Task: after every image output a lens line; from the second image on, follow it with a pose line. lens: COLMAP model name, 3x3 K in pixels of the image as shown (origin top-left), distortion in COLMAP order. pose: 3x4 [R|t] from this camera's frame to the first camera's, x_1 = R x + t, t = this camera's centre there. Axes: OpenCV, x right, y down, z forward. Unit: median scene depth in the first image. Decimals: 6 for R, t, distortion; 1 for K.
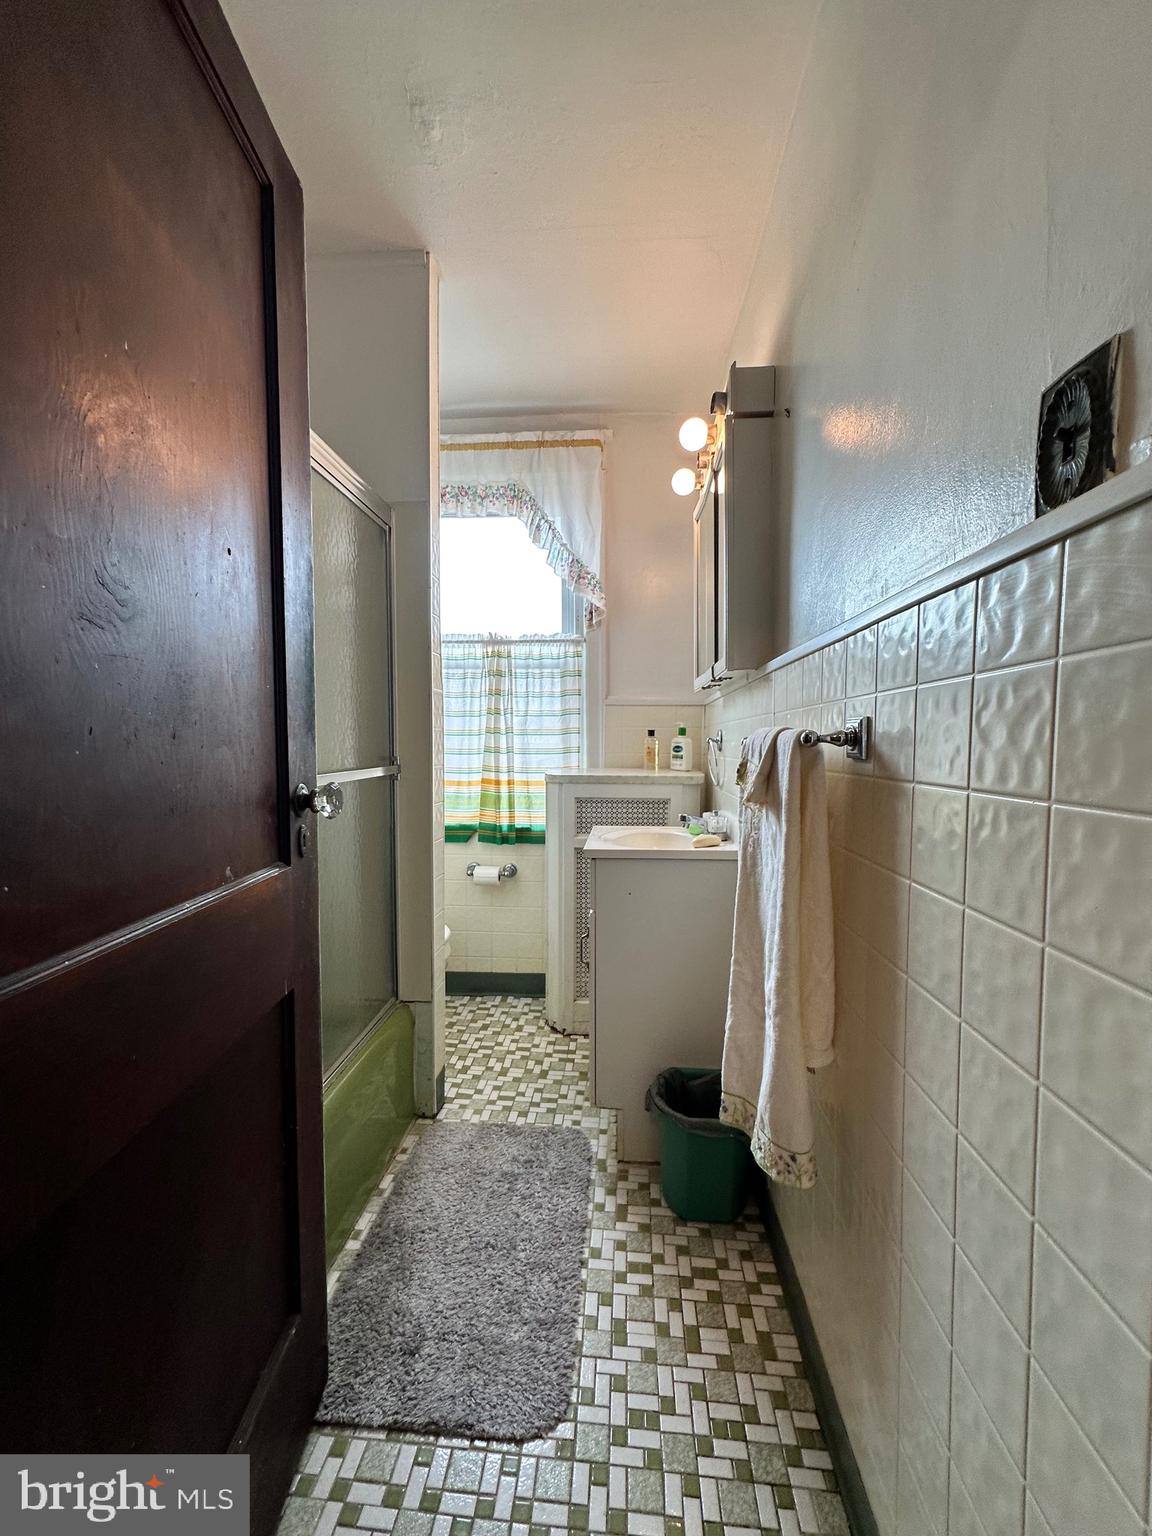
lens RADIAL K [[612.3, 0, 576.3], [0, 612.3, 768.2], [0, 0, 1]] dist [-0.003185, 0.000726]
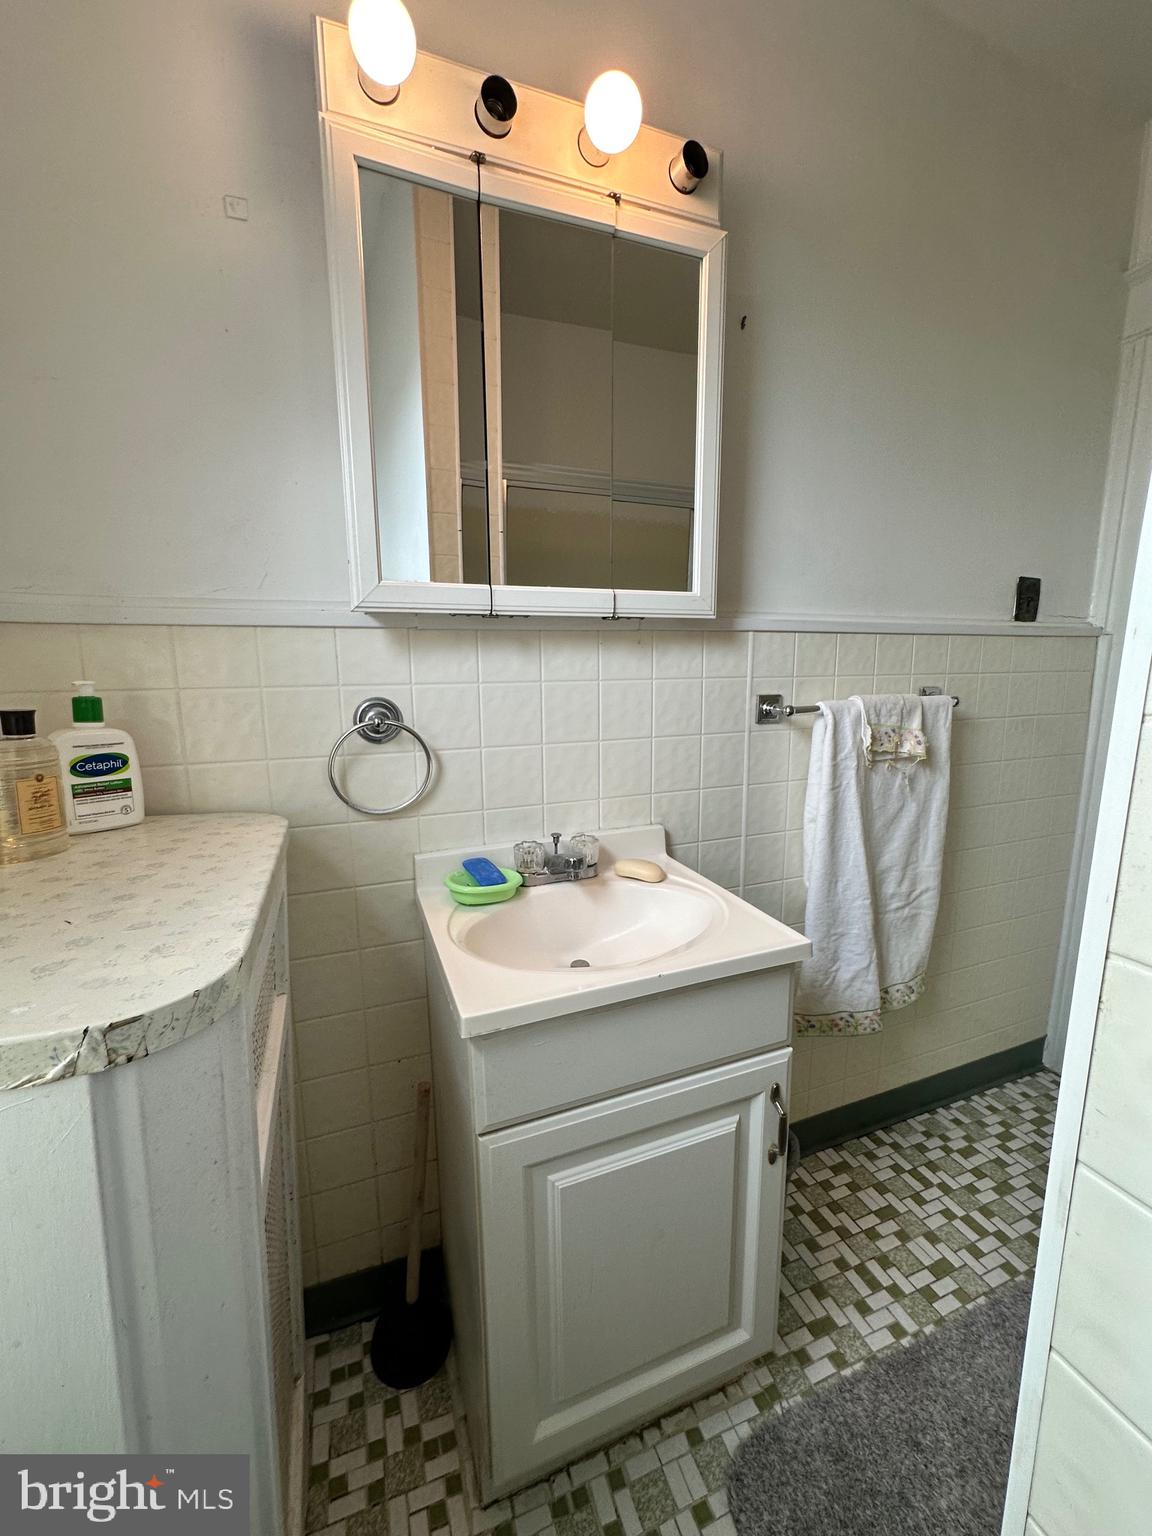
lens RADIAL K [[612.3, 0, 578.6], [0, 612.3, 767.7], [0, 0, 1]] dist [-0.003185, 0.000726]
pose [[-0.432440, -0.145274, 0.889882, -0.411353], [0.043073, 0.982480, 0.181322, -0.139629], [-0.900633, 0.116741, -0.418607, 1.640457]]
